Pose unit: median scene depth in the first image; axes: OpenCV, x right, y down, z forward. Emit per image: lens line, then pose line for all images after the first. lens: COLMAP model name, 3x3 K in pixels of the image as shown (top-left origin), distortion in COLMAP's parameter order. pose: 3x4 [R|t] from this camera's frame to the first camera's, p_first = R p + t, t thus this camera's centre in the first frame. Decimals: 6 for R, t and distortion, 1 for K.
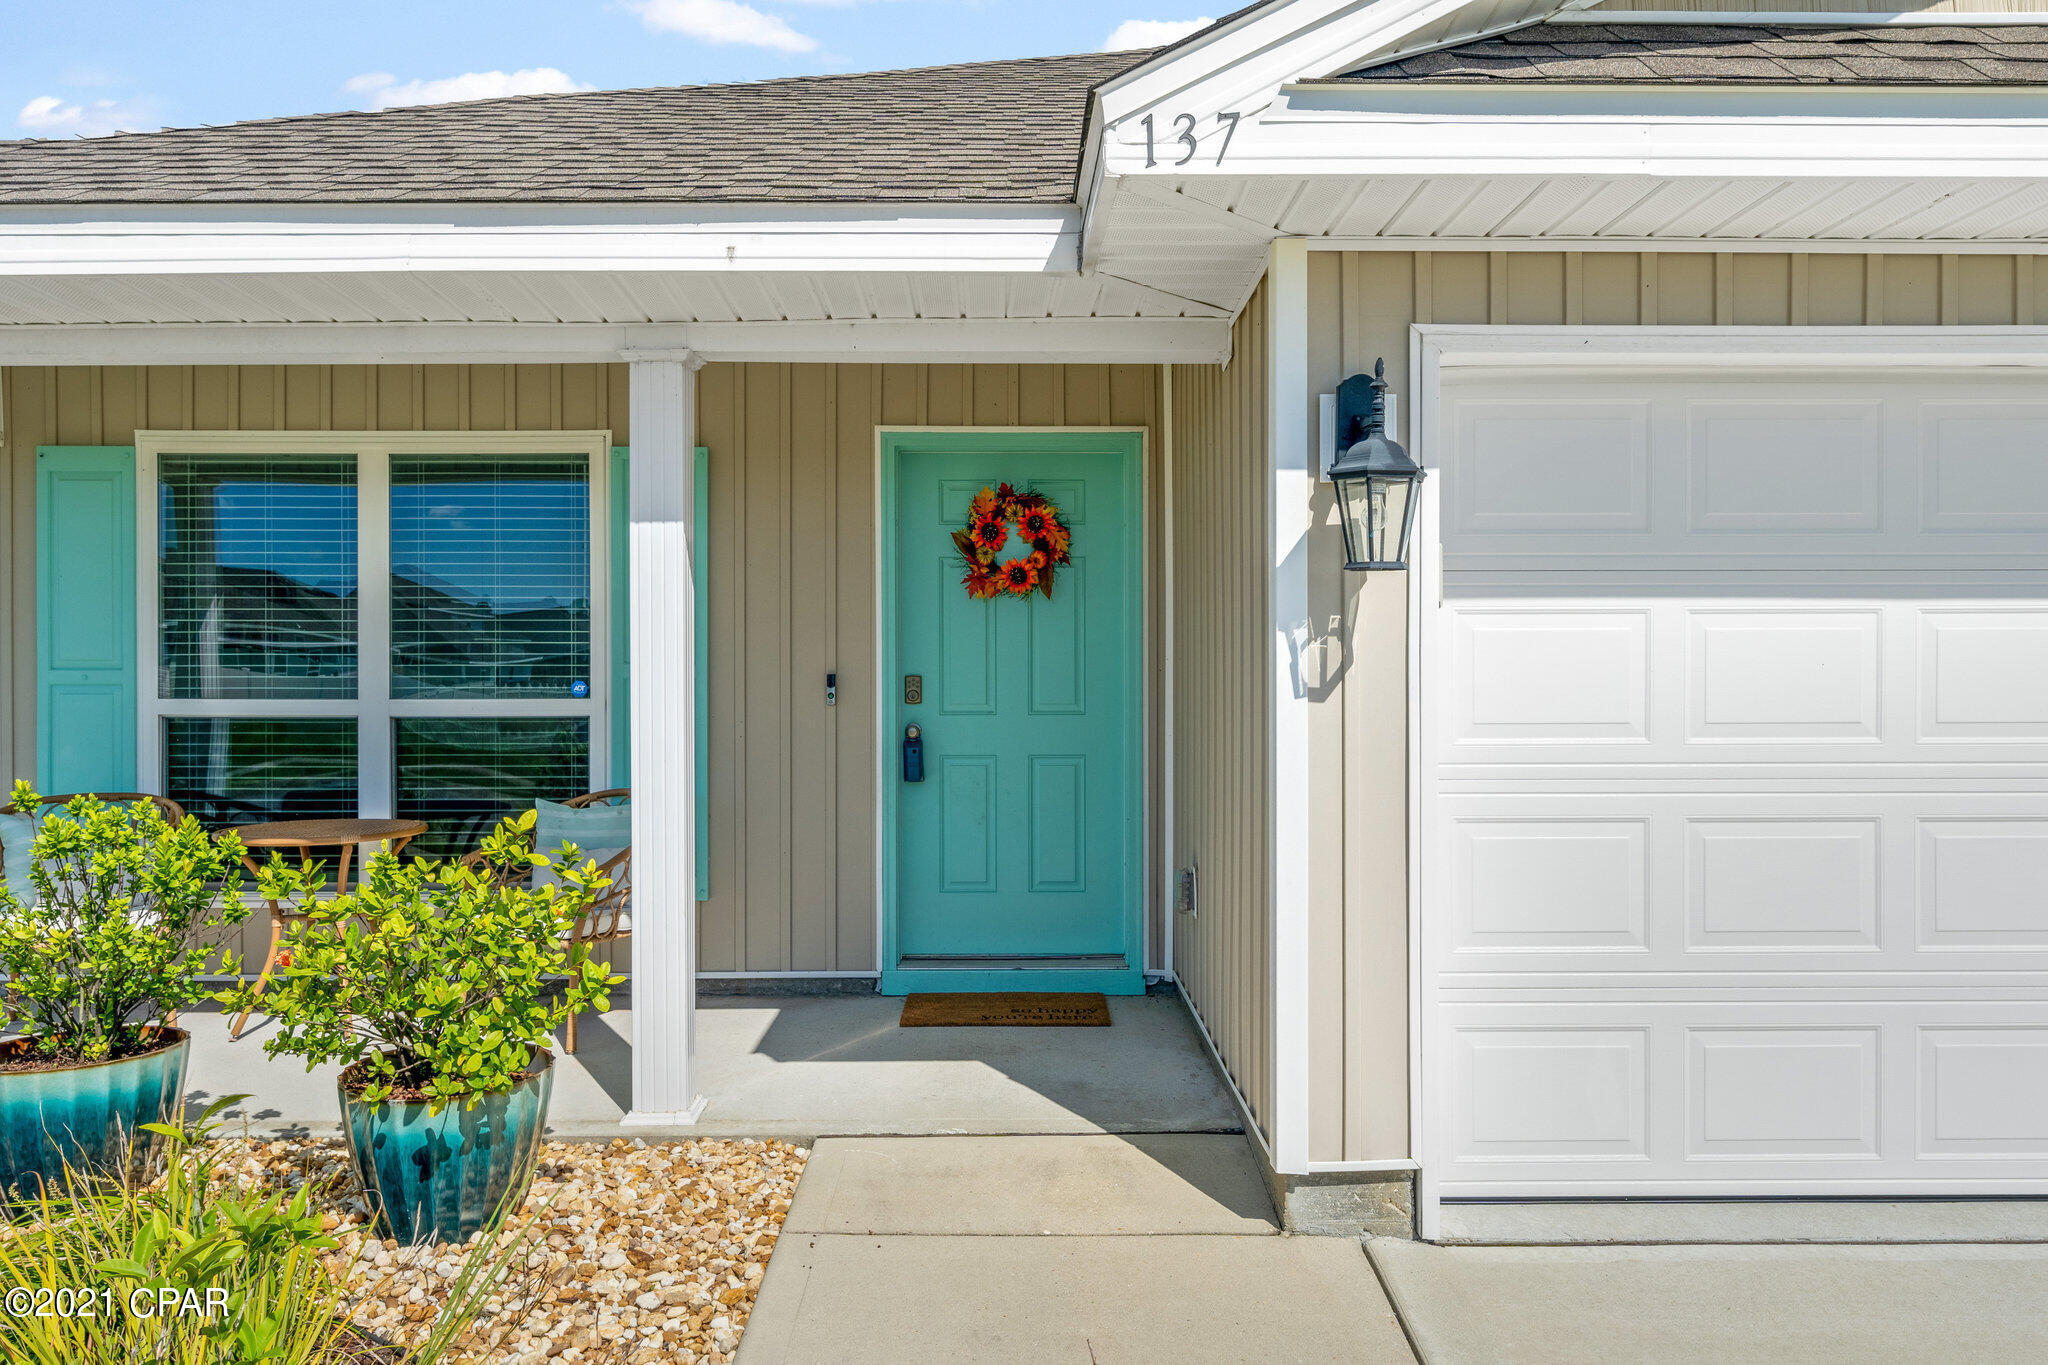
lens RADIAL K [[1474.2, 0, 1025.8], [0, 1474.2, 678.6], [0, 0, 1]] dist [-0.000444, 0.000099]
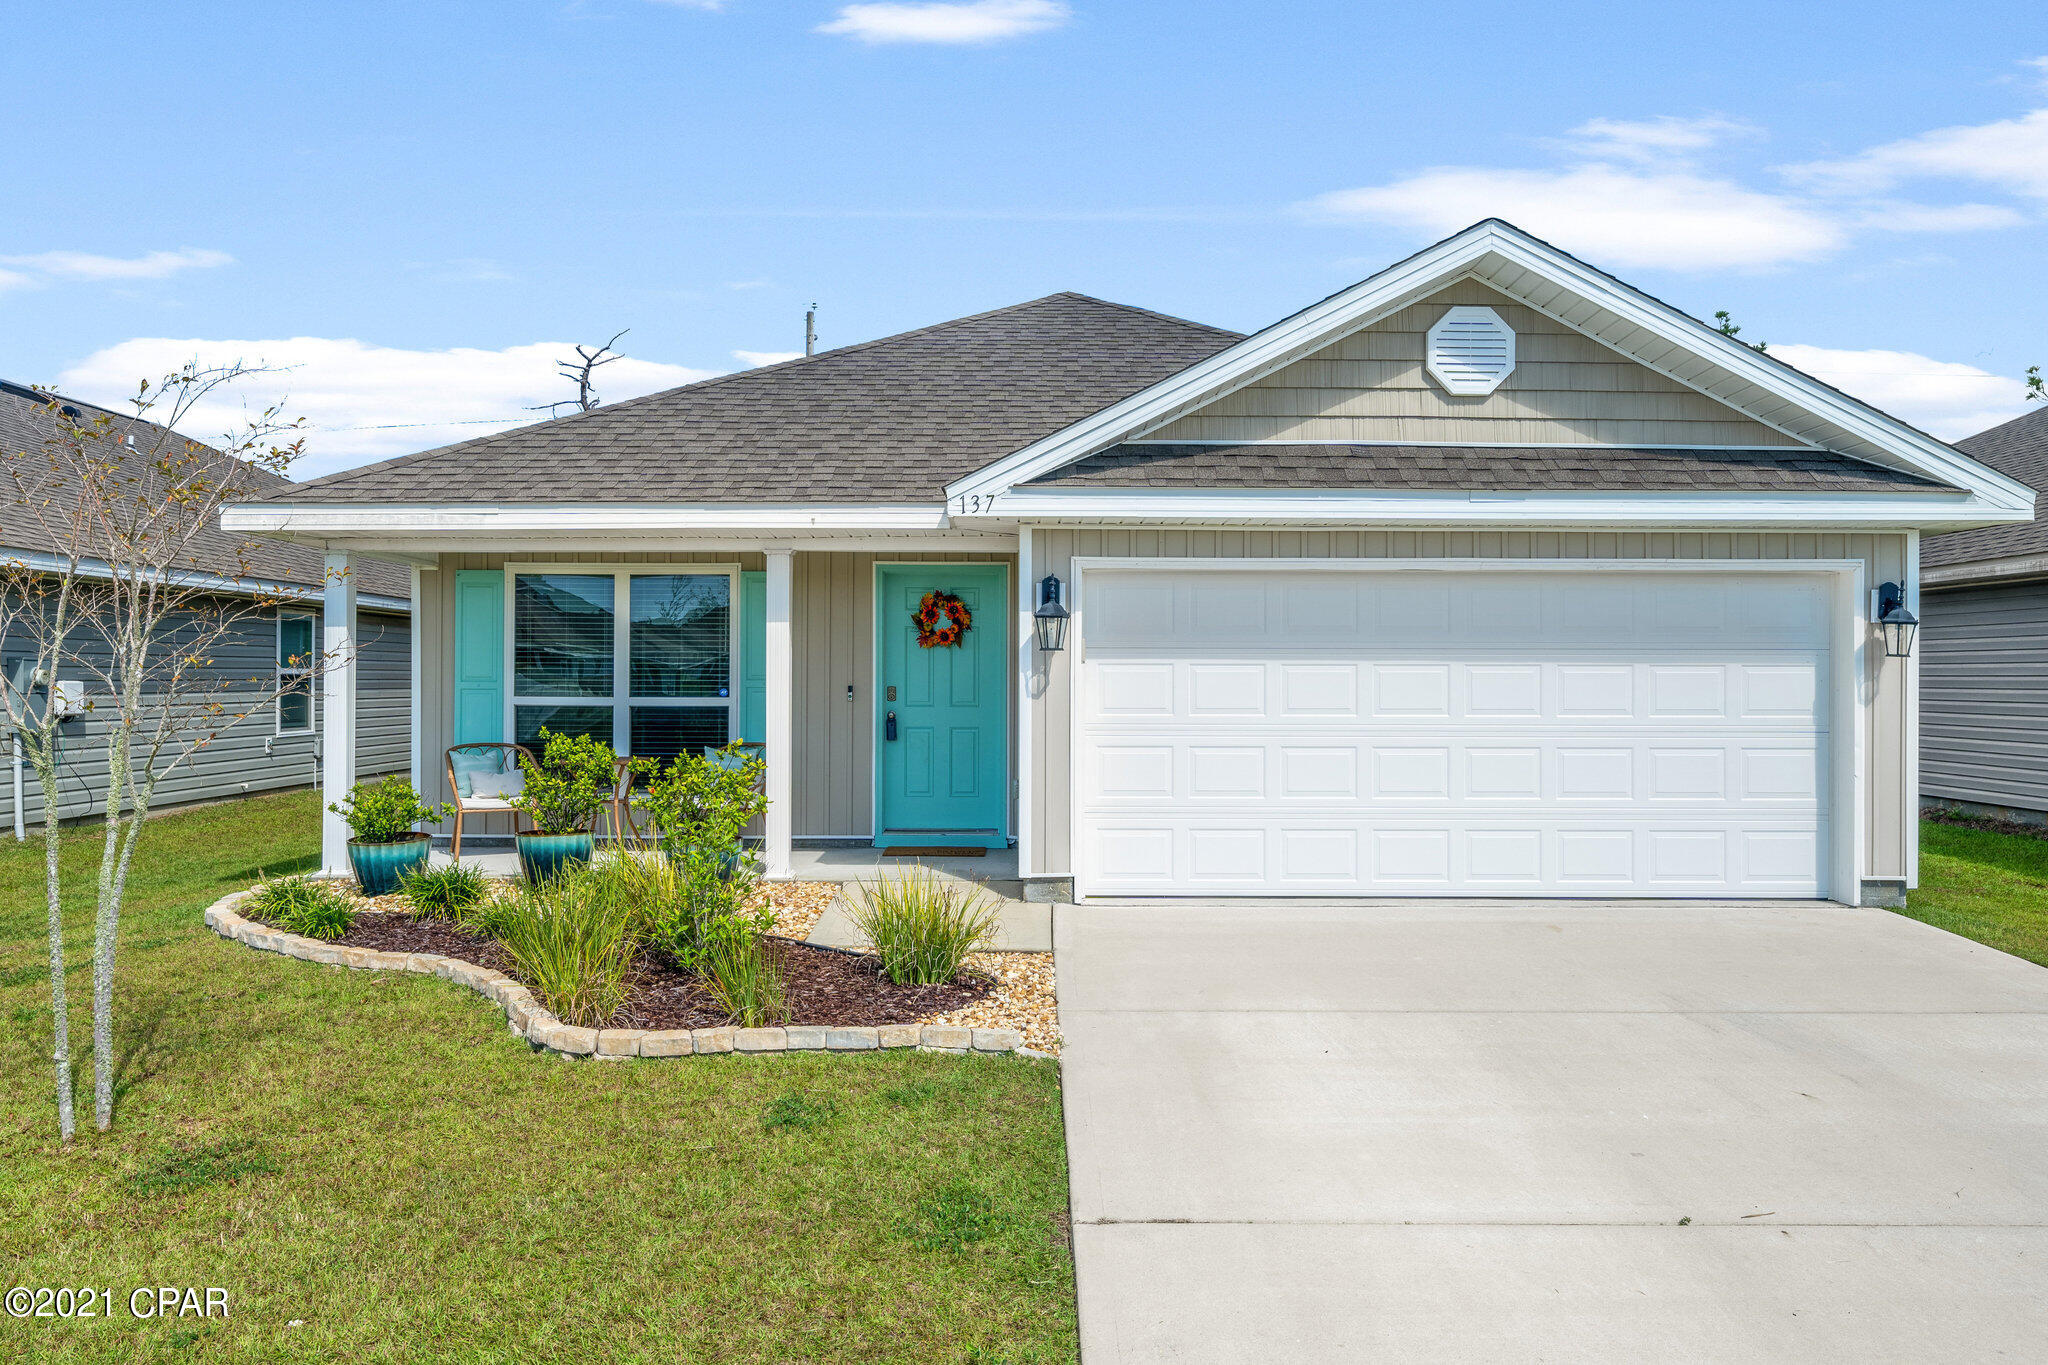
lens RADIAL K [[1474.2, 0, 1023.5], [0, 1474.2, 684.2], [0, 0, 1]] dist [-0.000444, 0.000099]
pose [[0.999938, 0.005738, -0.009528, 0.125351], [-0.005737, 0.999984, 0.000129, -0.006930], [0.009529, -0.000074, 0.999955, -1.023683]]
